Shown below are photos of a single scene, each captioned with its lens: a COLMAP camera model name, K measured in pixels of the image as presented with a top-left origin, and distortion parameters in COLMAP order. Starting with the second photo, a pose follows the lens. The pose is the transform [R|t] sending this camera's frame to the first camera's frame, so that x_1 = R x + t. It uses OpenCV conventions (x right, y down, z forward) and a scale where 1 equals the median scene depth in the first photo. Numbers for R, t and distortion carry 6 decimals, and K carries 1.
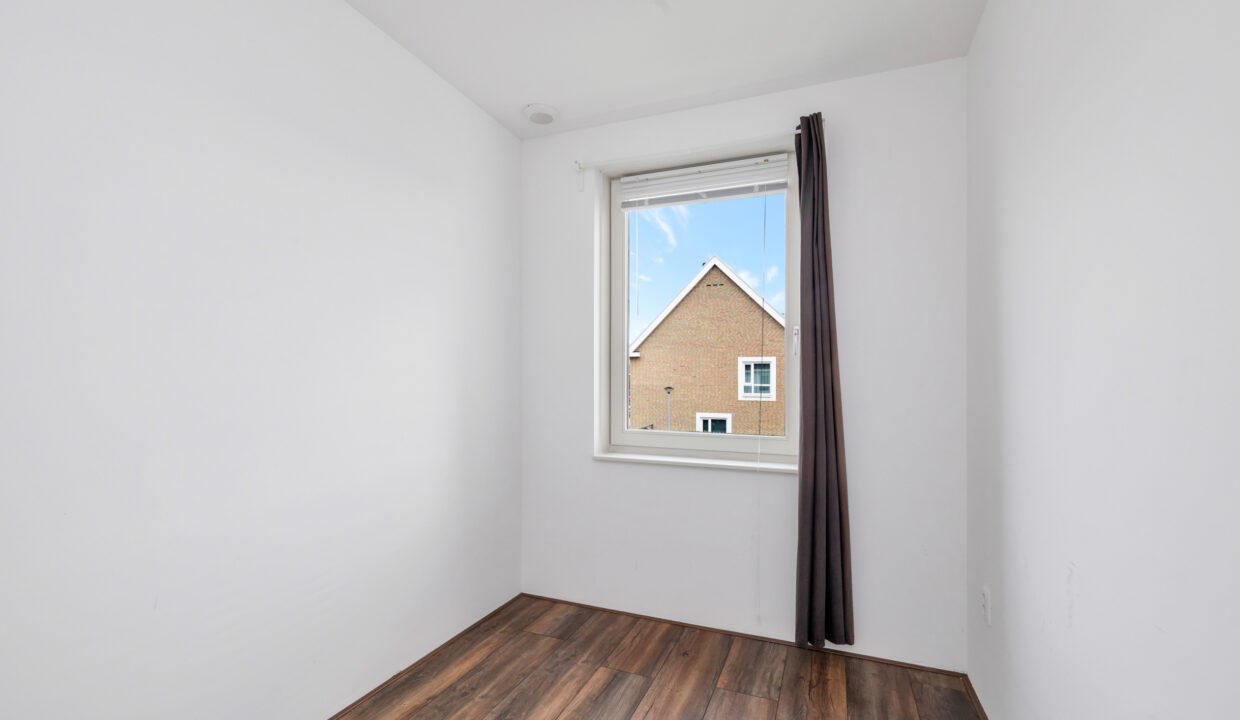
lens RADIAL K [[557.6, 0, 616.8], [0, 557.6, 390.2], [0, 0, 1]] dist [0.001296, 0.000197]
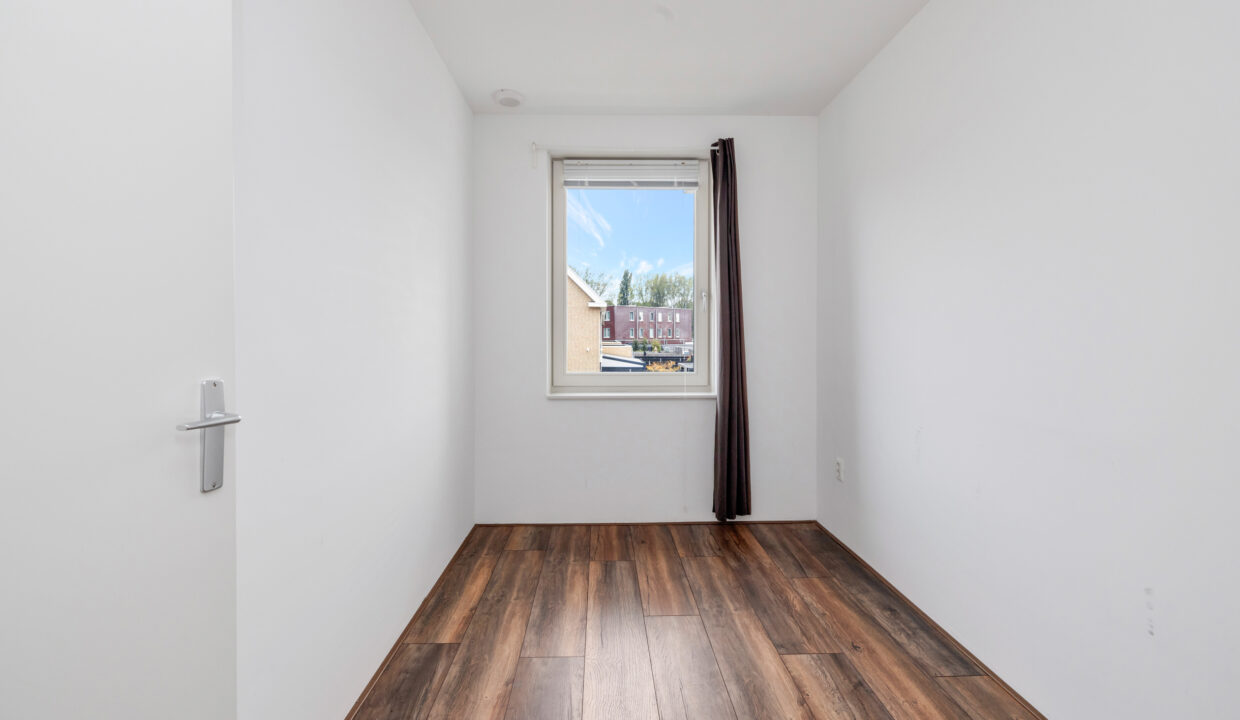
lens RADIAL K [[542.0, 0, 618.6], [0, 542.0, 351.0], [0, 0, 1]] dist [-0.003133, -0.000236]
pose [[0.910705, -0.025722, 0.412256, -0.444211], [0.017231, 0.999556, 0.024302, -0.002678], [-0.412698, -0.015028, 0.910744, -0.118718]]
